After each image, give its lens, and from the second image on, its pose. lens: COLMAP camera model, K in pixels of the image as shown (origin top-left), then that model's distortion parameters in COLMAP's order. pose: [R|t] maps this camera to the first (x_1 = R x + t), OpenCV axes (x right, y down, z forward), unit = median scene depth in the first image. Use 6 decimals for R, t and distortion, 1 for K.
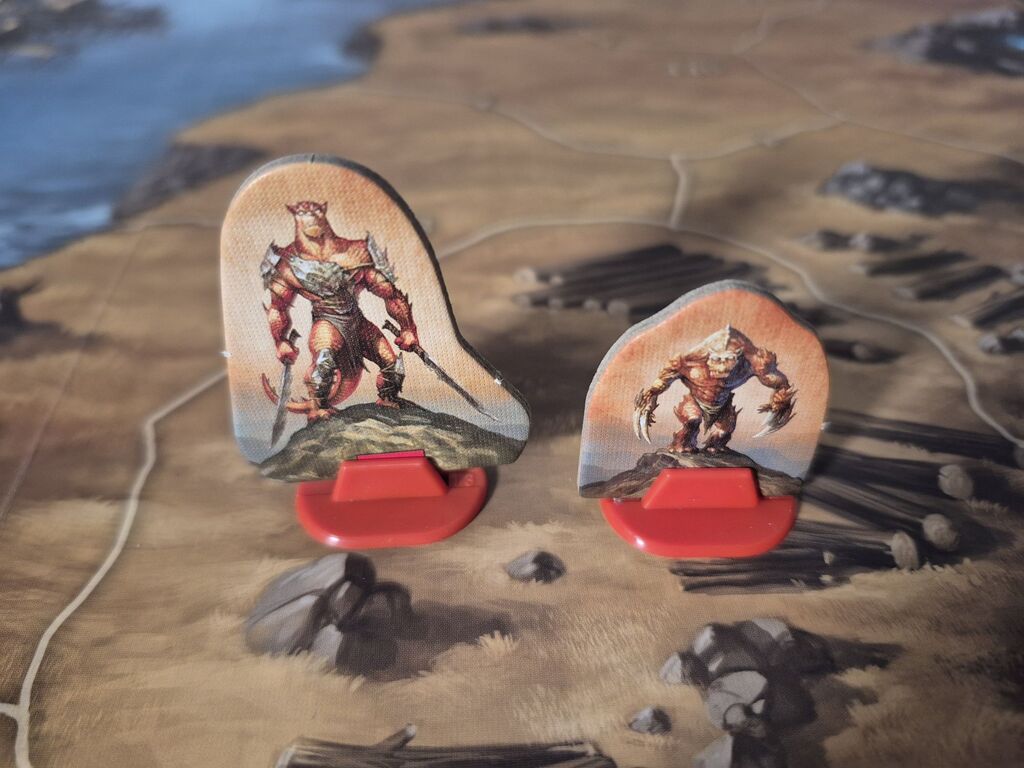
lens RADIAL K [[676.2, 0, 512.0], [0, 676.2, 384.0], [0, 0, 1]] dist [-0.011348, -0.030683]
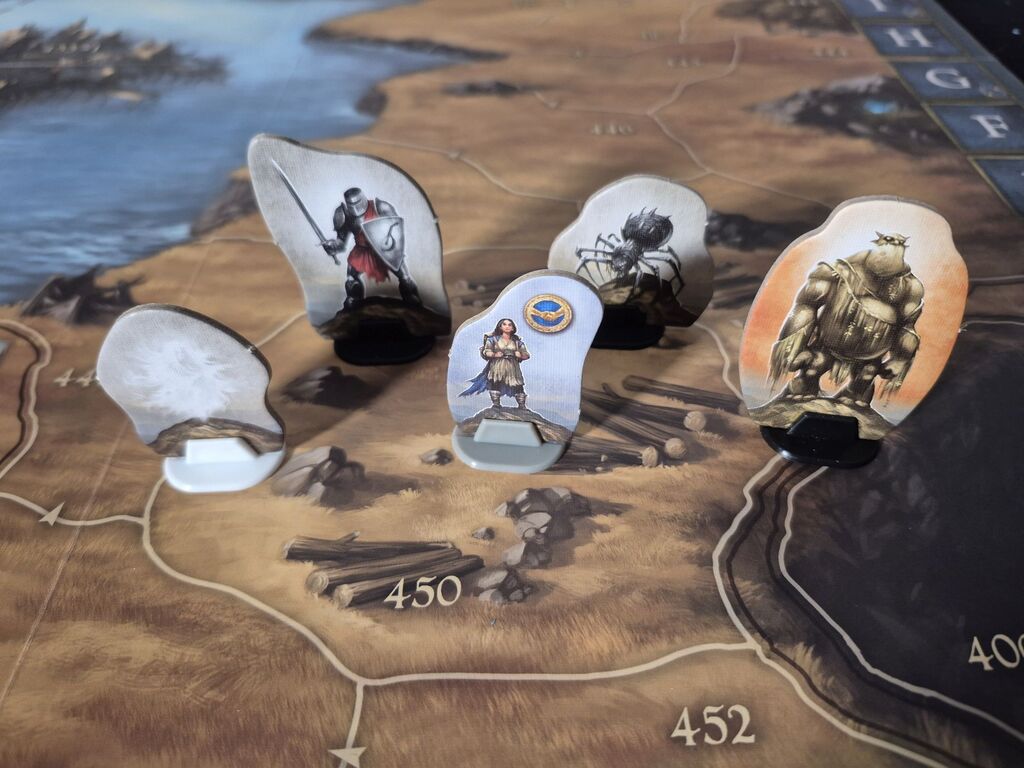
lens RADIAL K [[680.3, 0, 512.0], [0, 680.3, 384.0], [0, 0, 1]] dist [0.070659, -0.124740]
pose [[0.997764, 0.038017, -0.054976, 0.324198], [-0.037137, 0.999167, 0.016941, 0.046868], [0.055574, -0.014862, 0.998344, -0.760998]]
